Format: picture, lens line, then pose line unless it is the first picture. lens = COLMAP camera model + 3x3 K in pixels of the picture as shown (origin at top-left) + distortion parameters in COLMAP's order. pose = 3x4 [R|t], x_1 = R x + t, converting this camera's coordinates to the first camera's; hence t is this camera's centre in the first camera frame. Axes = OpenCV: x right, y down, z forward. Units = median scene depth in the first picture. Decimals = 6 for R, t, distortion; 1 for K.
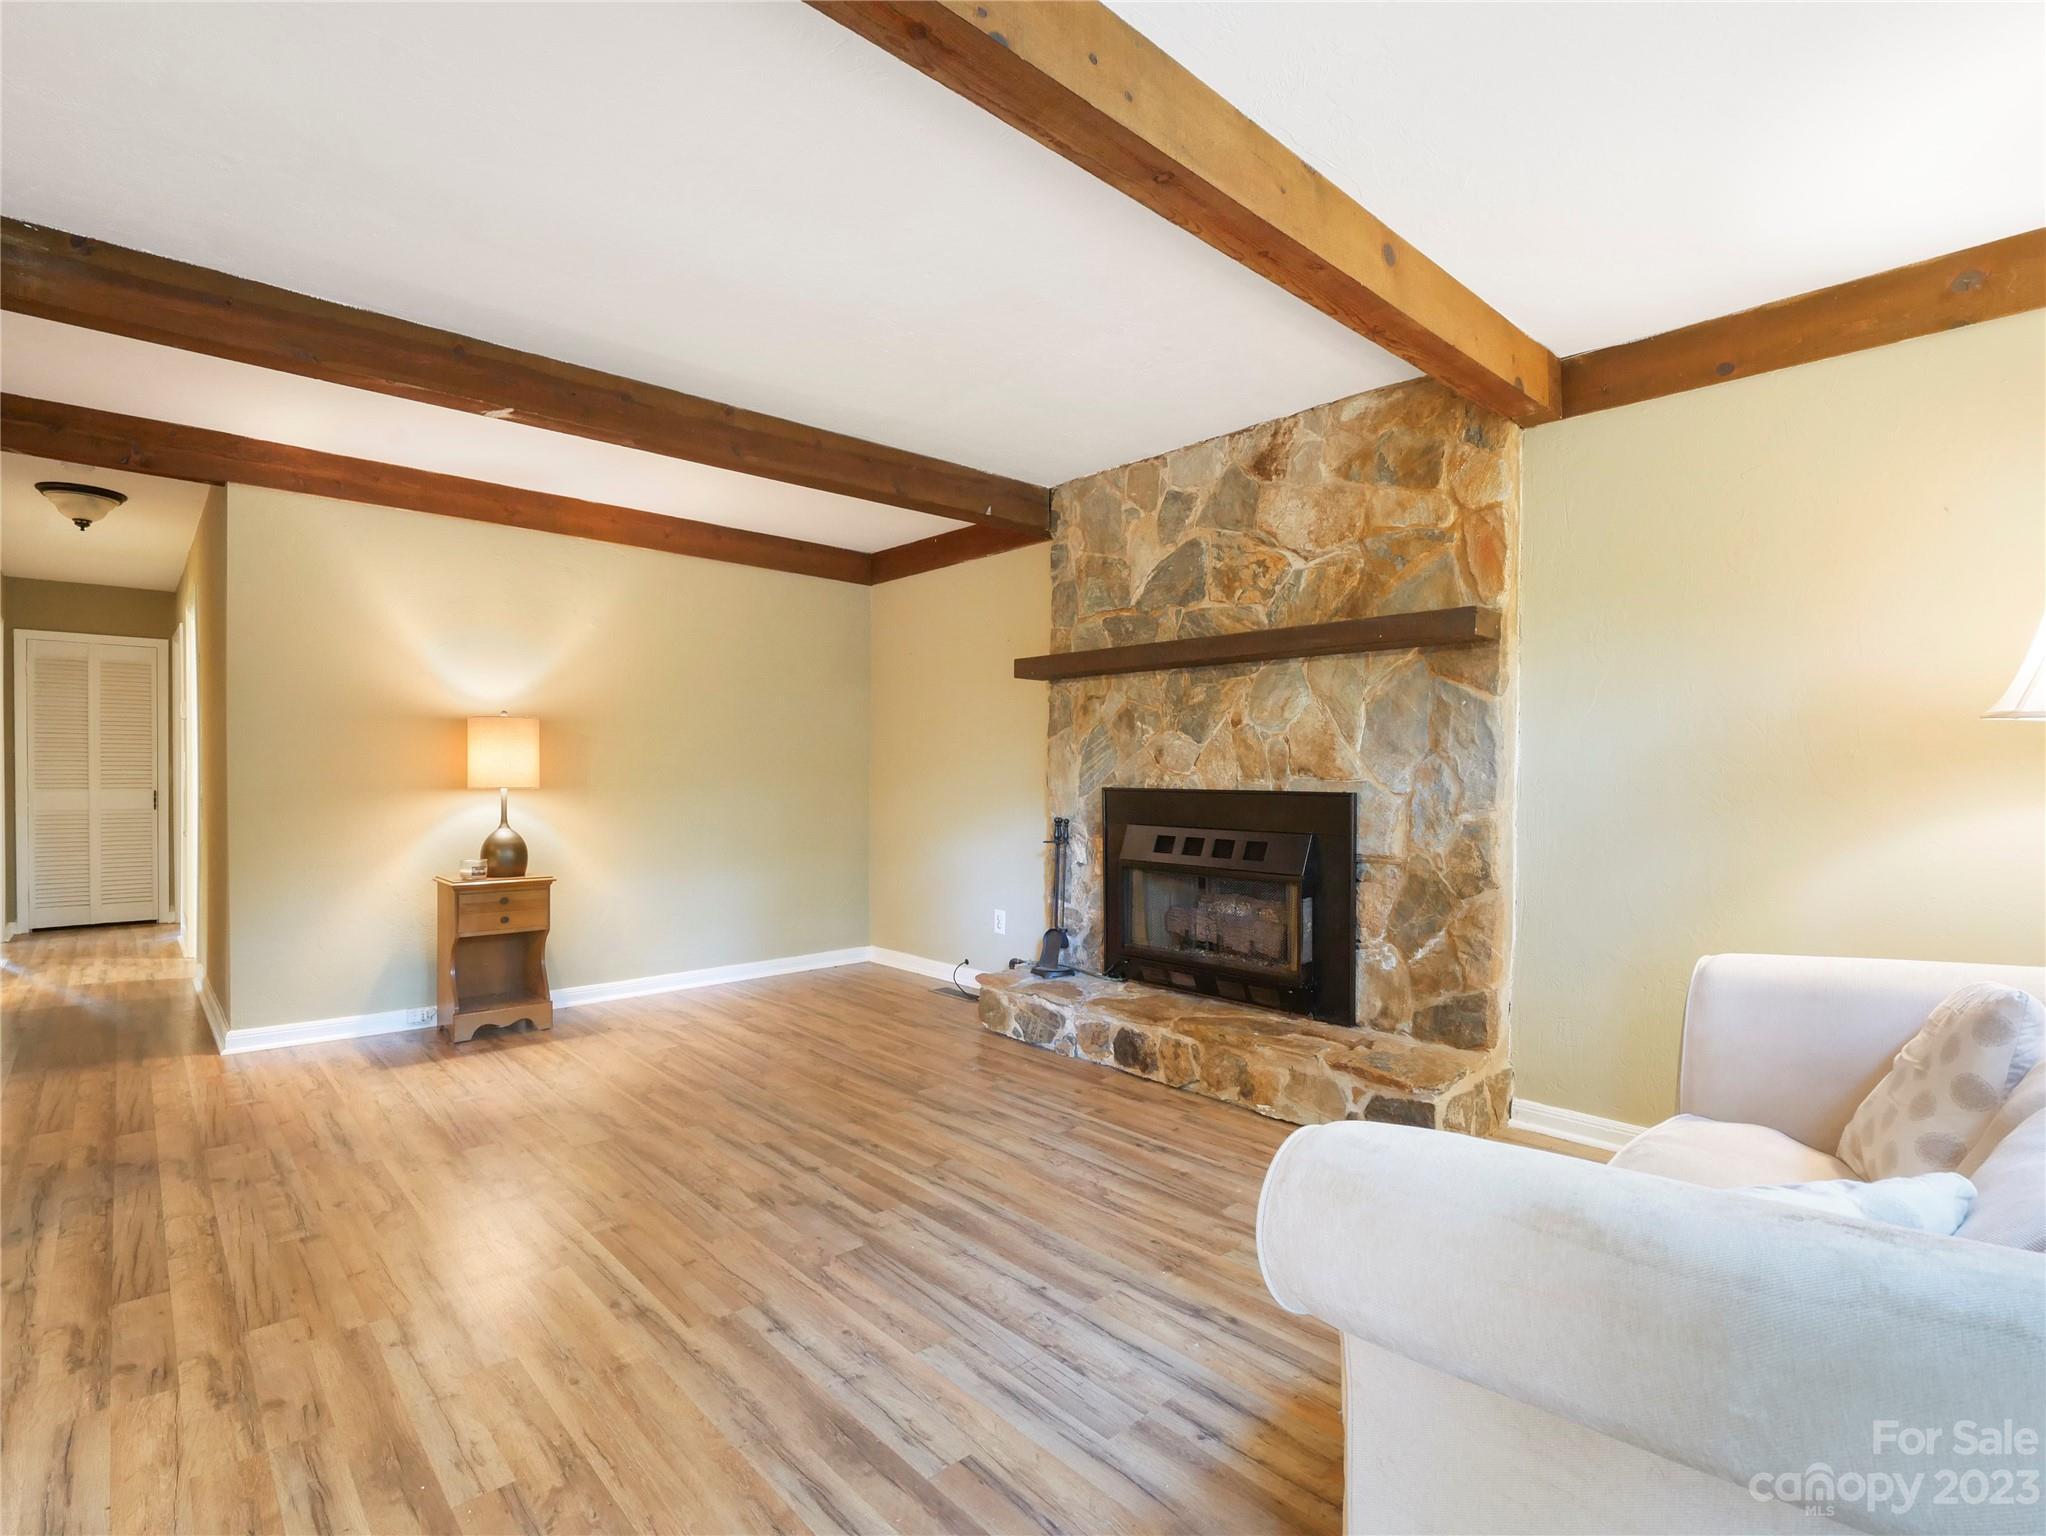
lens RADIAL K [[968.5, 0, 1023.0], [0, 968.5, 768.0], [0, 0, 1]] dist [-0.003300, 0.000189]
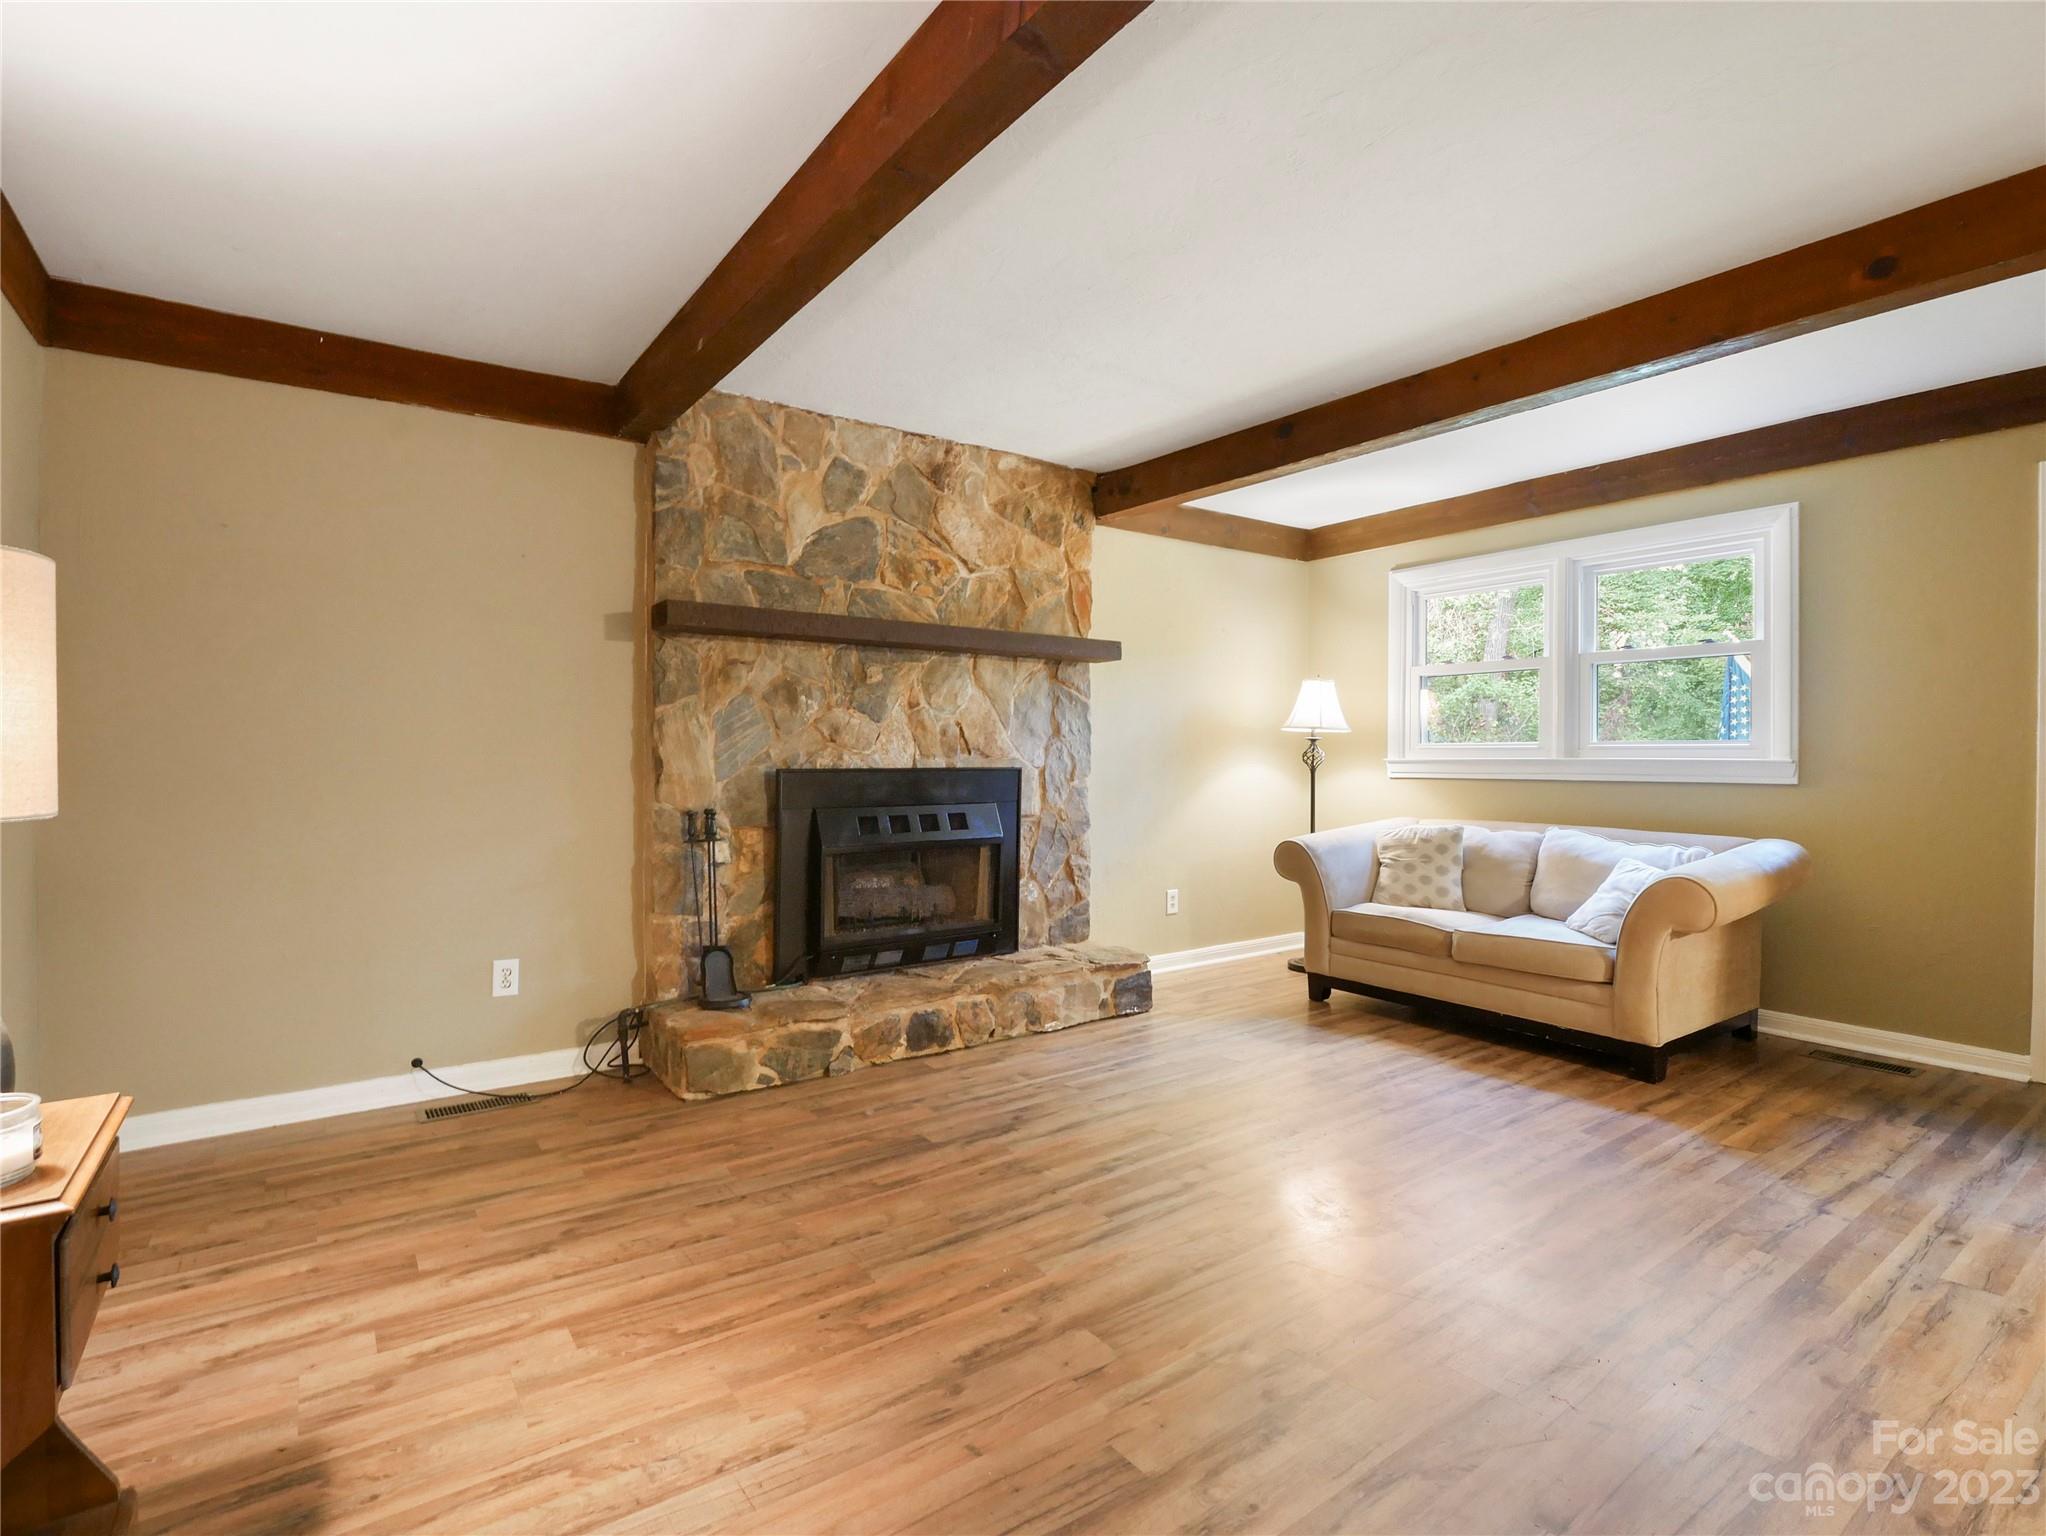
lens RADIAL K [[959.3, 0, 1019.2], [0, 959.3, 746.7], [0, 0, 1]] dist [-0.004386, -0.001030]
pose [[0.148090, 0.001032, 0.988973, -0.823028], [-0.005788, 0.999983, -0.000177, -0.001426], [-0.988957, -0.005698, 0.148094, 0.738549]]
